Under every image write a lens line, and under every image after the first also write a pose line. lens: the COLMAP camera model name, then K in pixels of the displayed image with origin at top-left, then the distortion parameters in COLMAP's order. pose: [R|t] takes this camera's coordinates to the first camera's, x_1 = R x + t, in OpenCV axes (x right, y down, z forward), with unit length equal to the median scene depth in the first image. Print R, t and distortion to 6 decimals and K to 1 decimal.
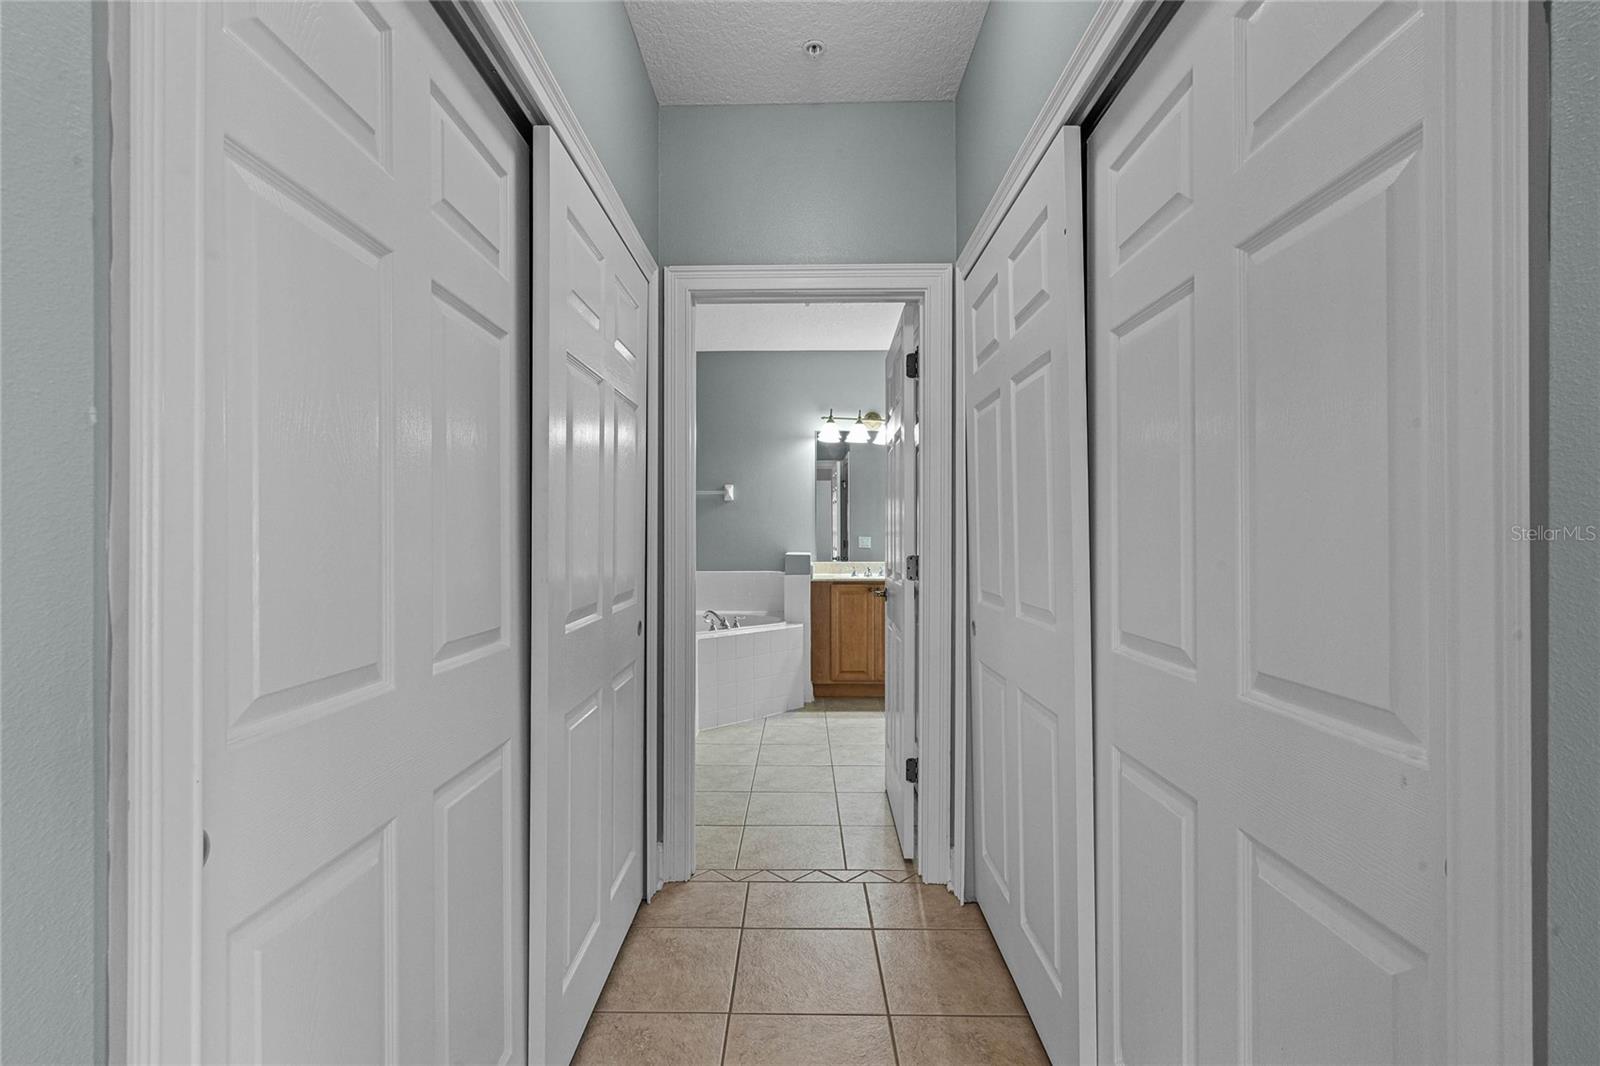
lens RADIAL K [[727.8, 0, 797.1], [0, 727.8, 533.6], [0, 0, 1]] dist [0.004397, 0.000415]
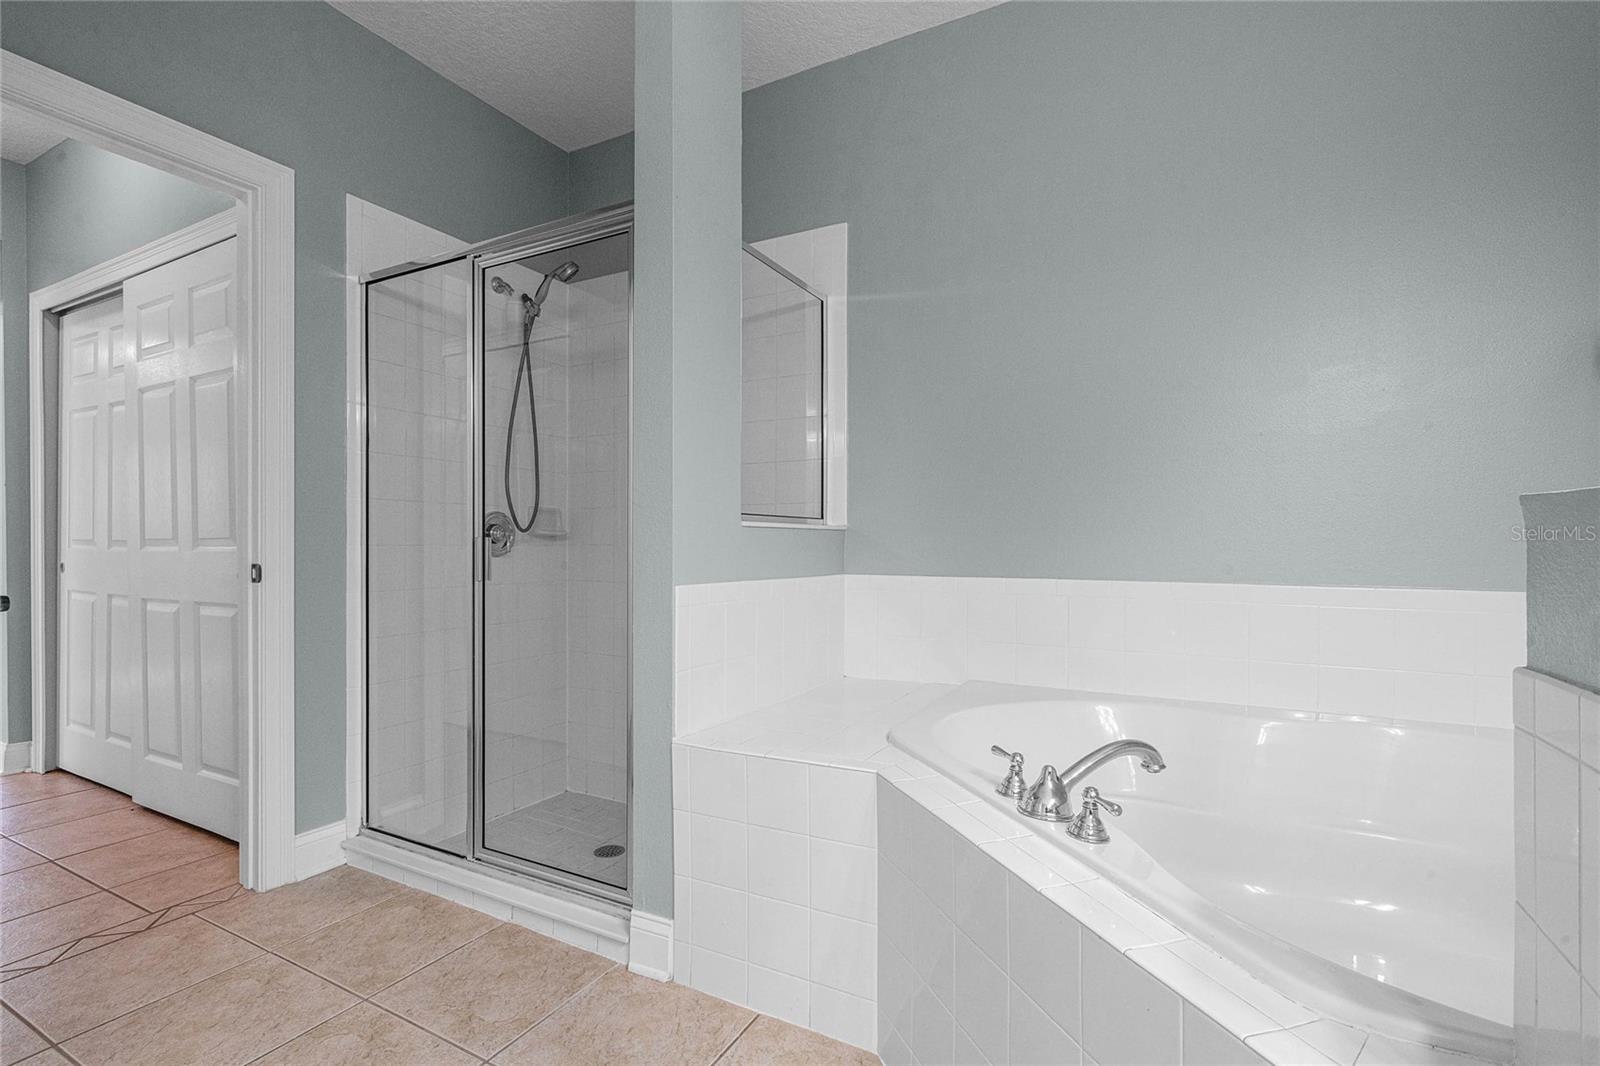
lens RADIAL K [[727.8, 0, 795.9], [0, 727.8, 535.1], [0, 0, 1]] dist [0.004397, 0.000415]
pose [[-0.461679, -0.000845, -0.887047, 0.332331], [-0.006144, 0.999979, 0.002245, 0.051227], [0.887026, 0.006487, -0.461674, 2.044011]]
